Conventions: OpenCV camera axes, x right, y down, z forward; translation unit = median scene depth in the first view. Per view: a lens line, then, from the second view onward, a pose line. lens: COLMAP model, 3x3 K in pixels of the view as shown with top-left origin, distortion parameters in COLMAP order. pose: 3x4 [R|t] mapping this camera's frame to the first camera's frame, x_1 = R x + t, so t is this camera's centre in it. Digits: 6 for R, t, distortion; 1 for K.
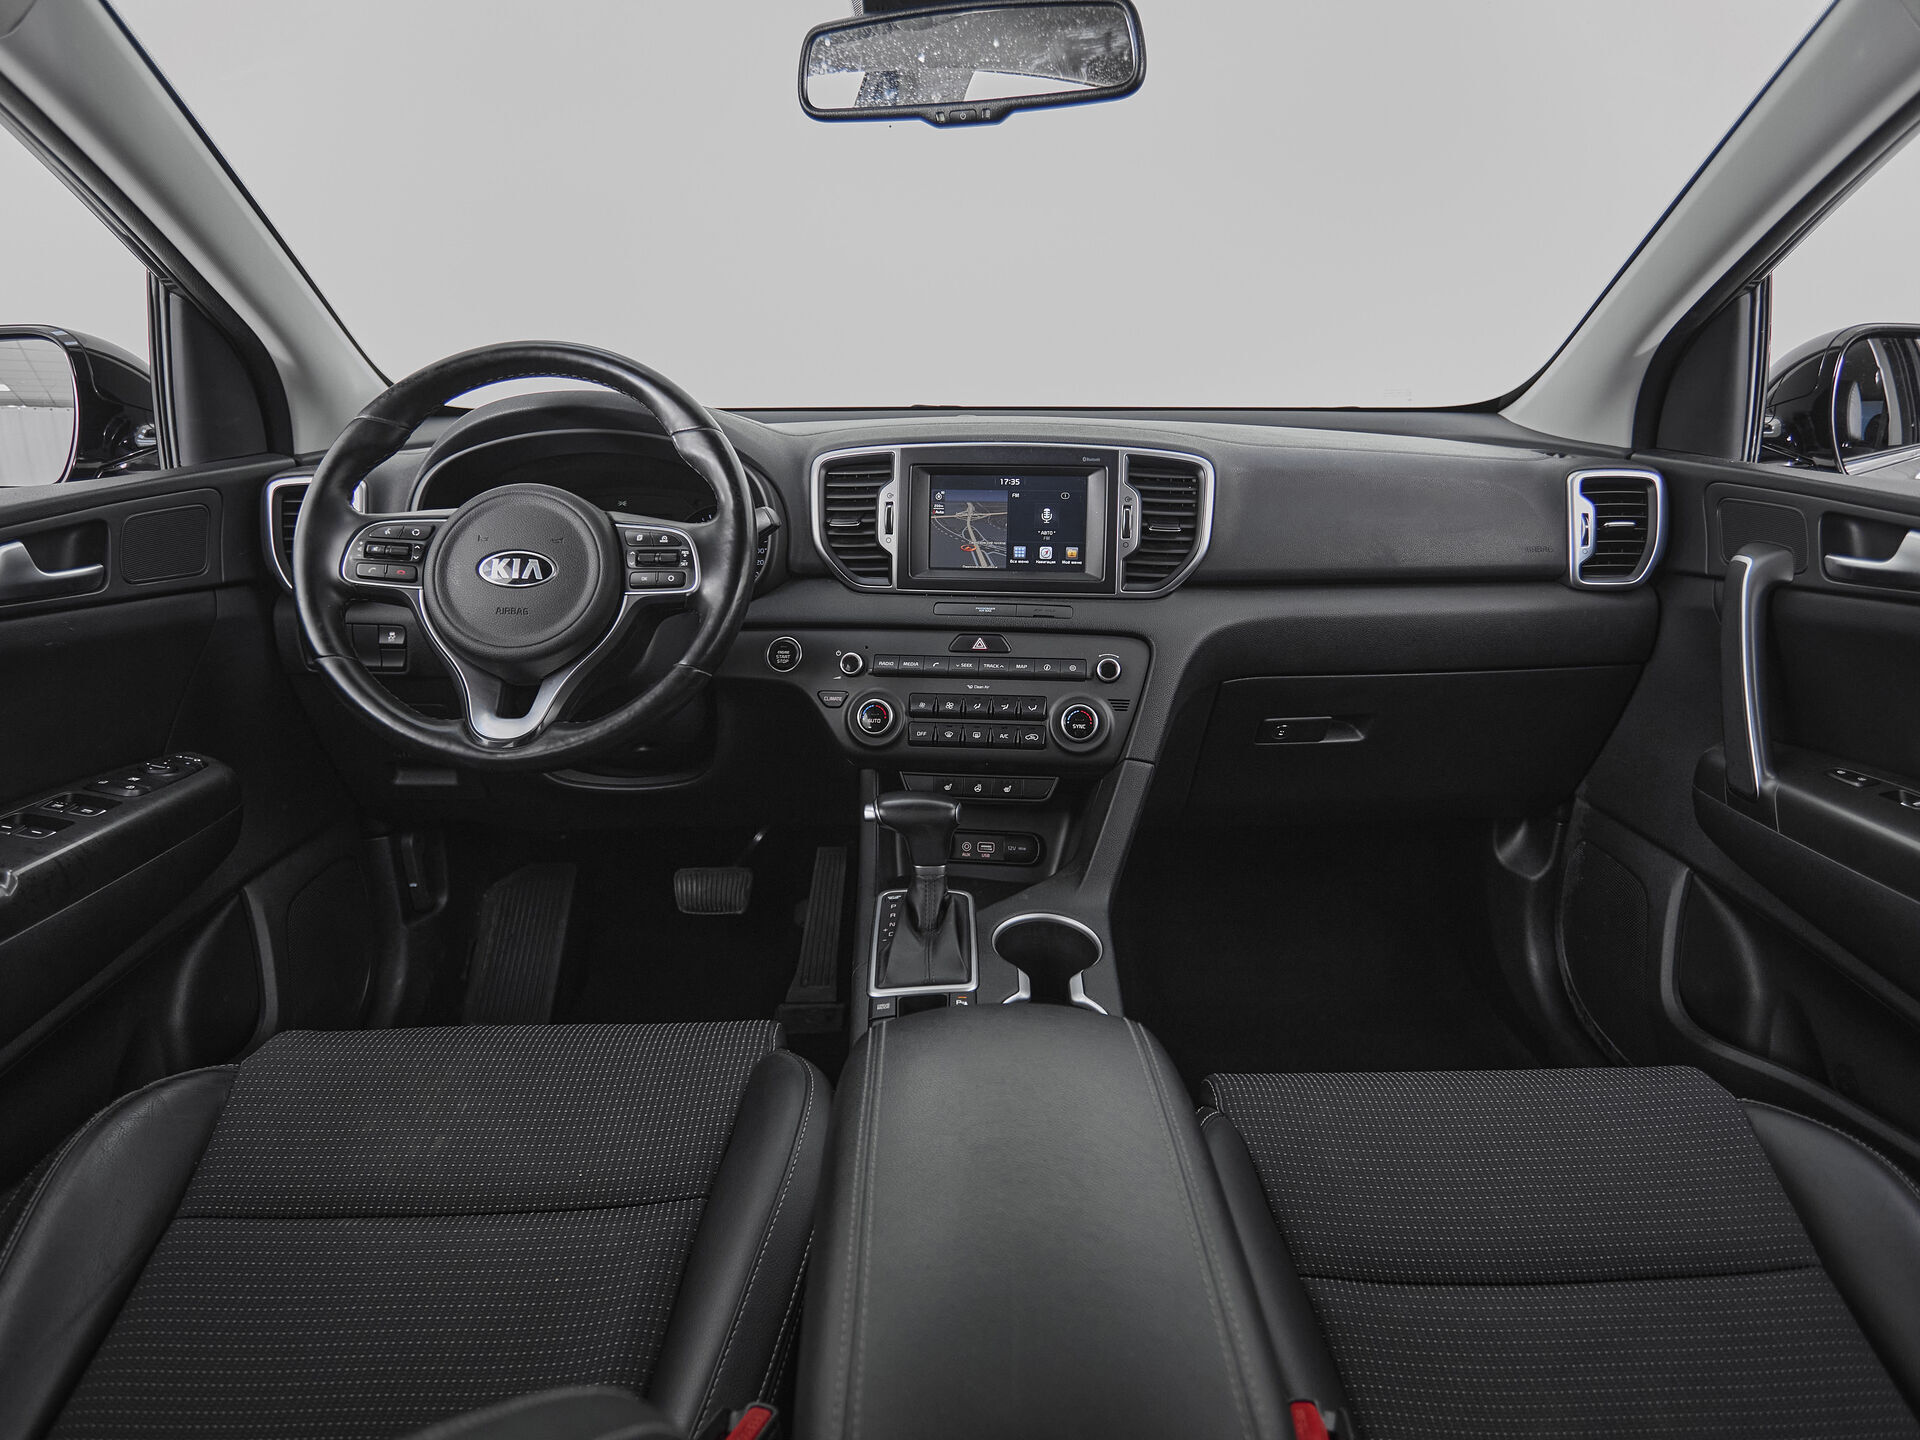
lens RADIAL K [[1060.9, 0, 970.4], [0, 1060.9, 715.0], [0, 0, 1]] dist [-0.003226, 0.001267]
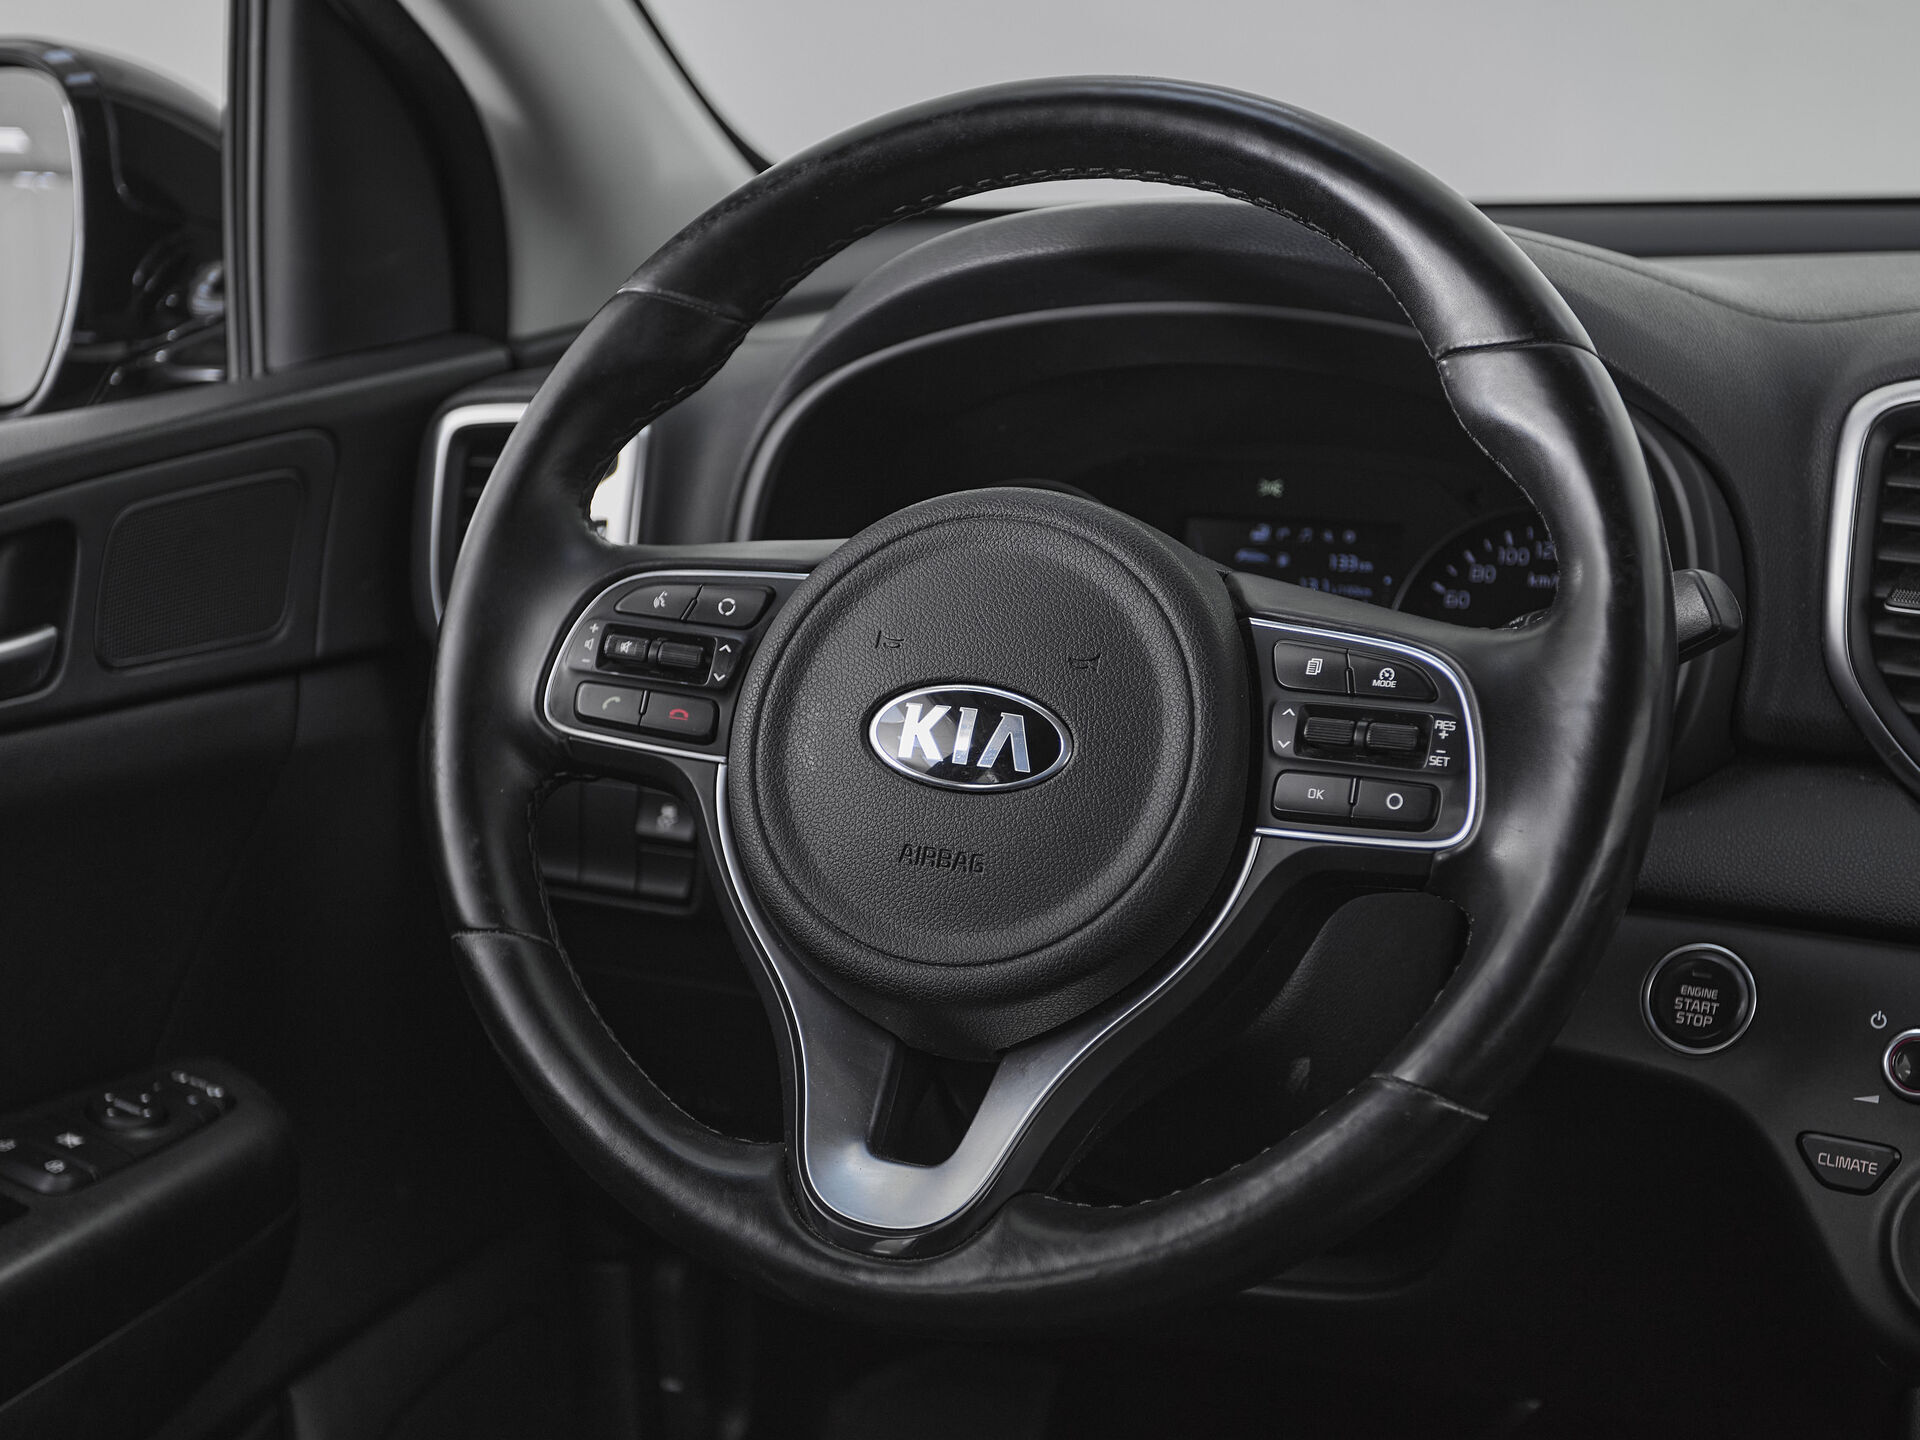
lens RADIAL K [[2557.6, 0, 993.8], [0, 2557.6, 772.7], [0, 0, 1]] dist [0.045815, 0.000000]
pose [[0.915595, 0.093442, -0.391093, -0.073216], [-0.103614, 0.994605, -0.004937, -0.101648], [0.388522, 0.045043, 0.920338, 0.188403]]
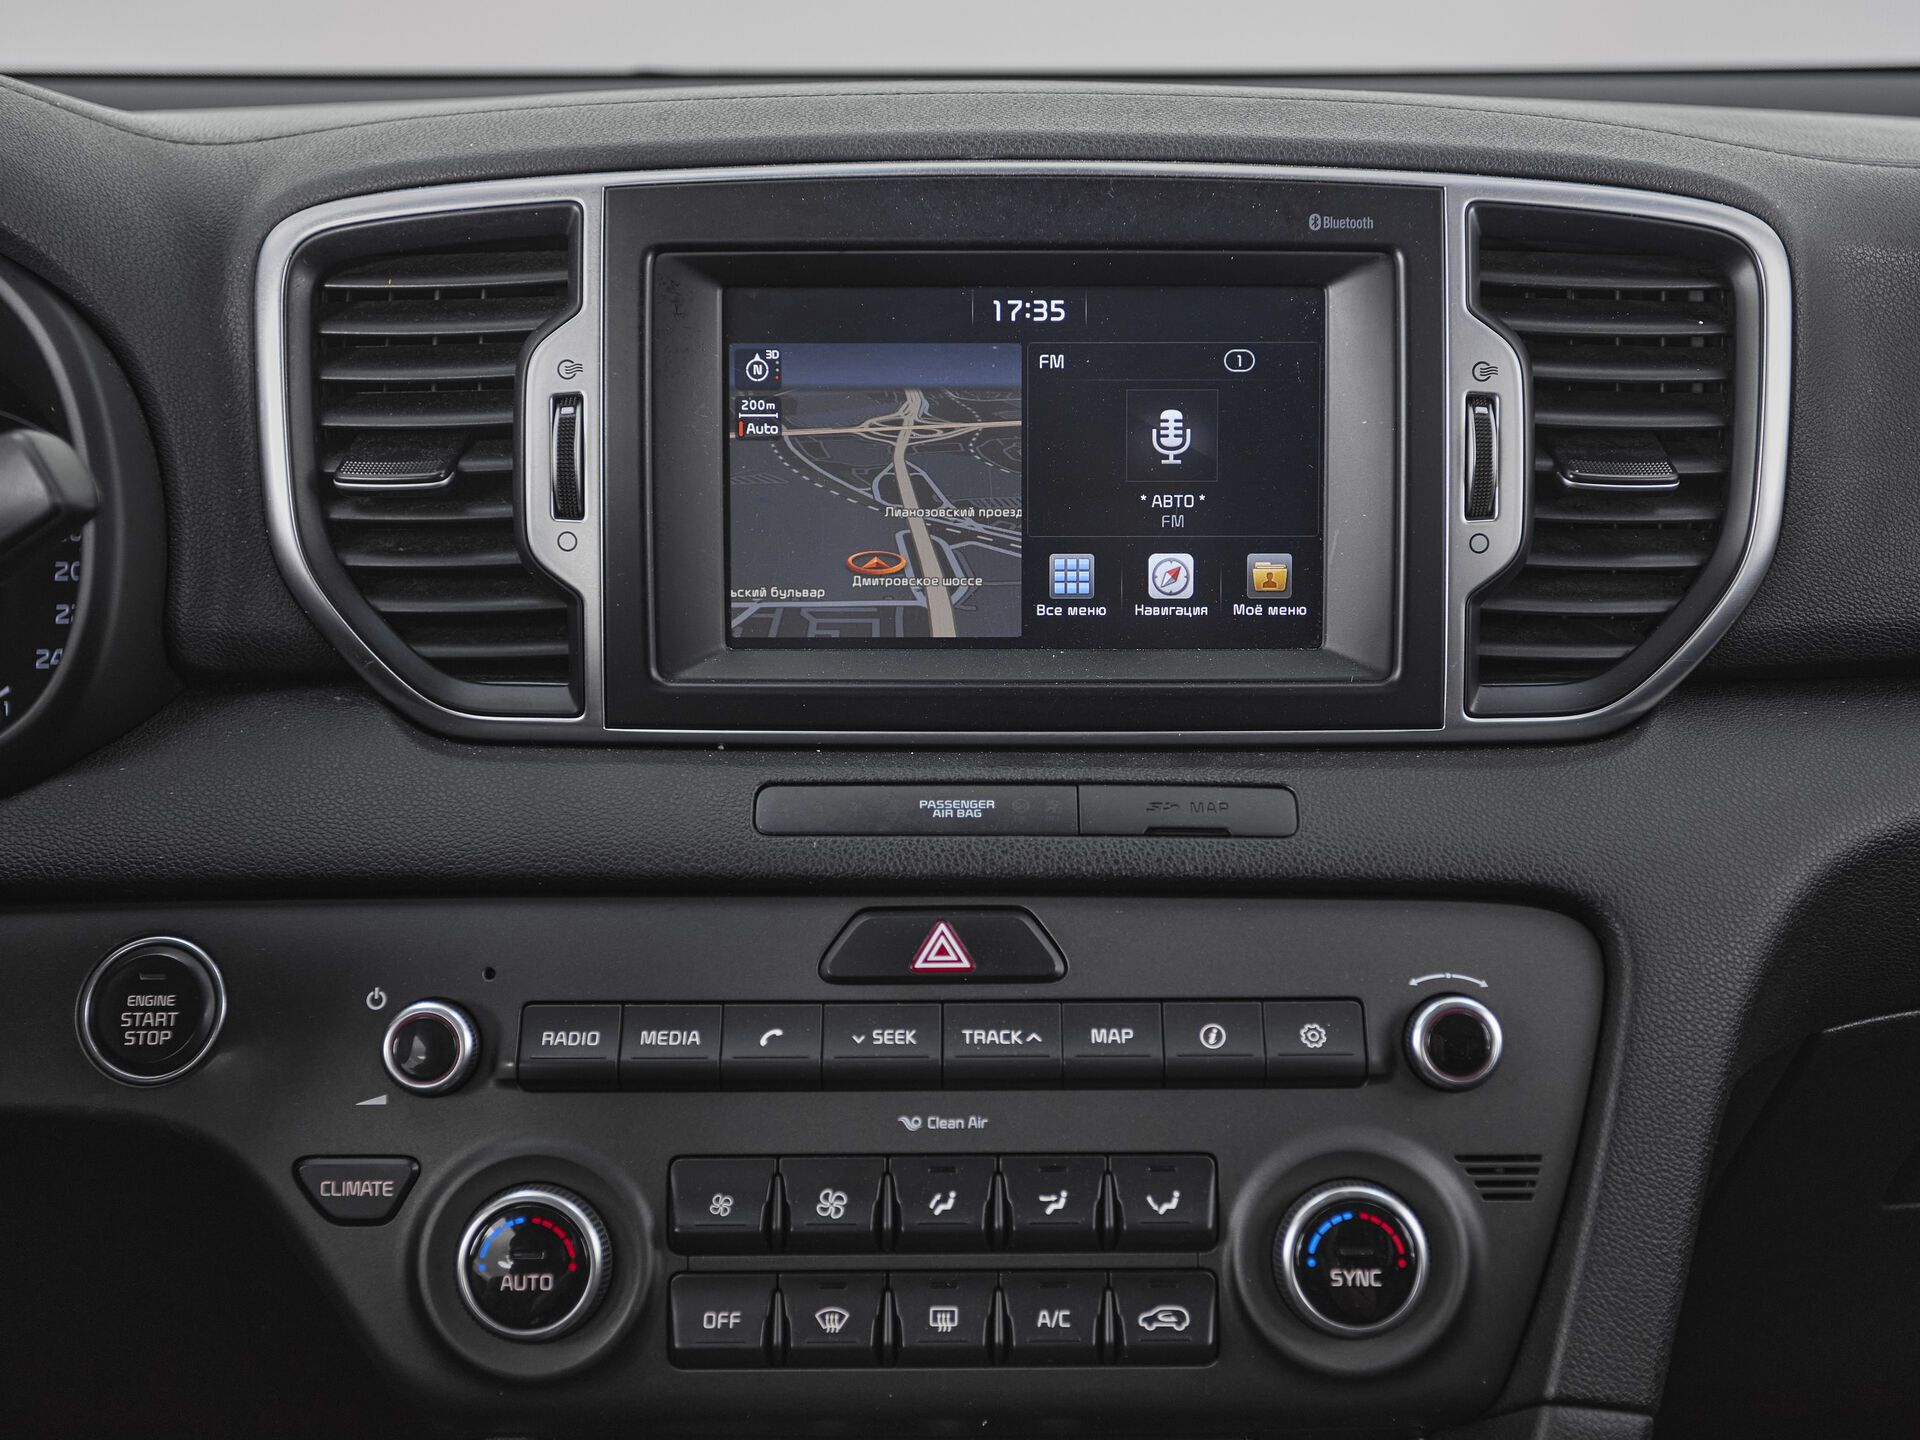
lens RADIAL K [[2557.6, 0, 977.4], [0, 2557.6, 678.0], [0, 0, 1]] dist [0.045815, 0.000000]
pose [[0.995146, -0.026355, 0.094819, -0.039037], [0.031246, 0.998237, -0.050466, -0.099905], [-0.093322, 0.053184, 0.994215, 0.384558]]
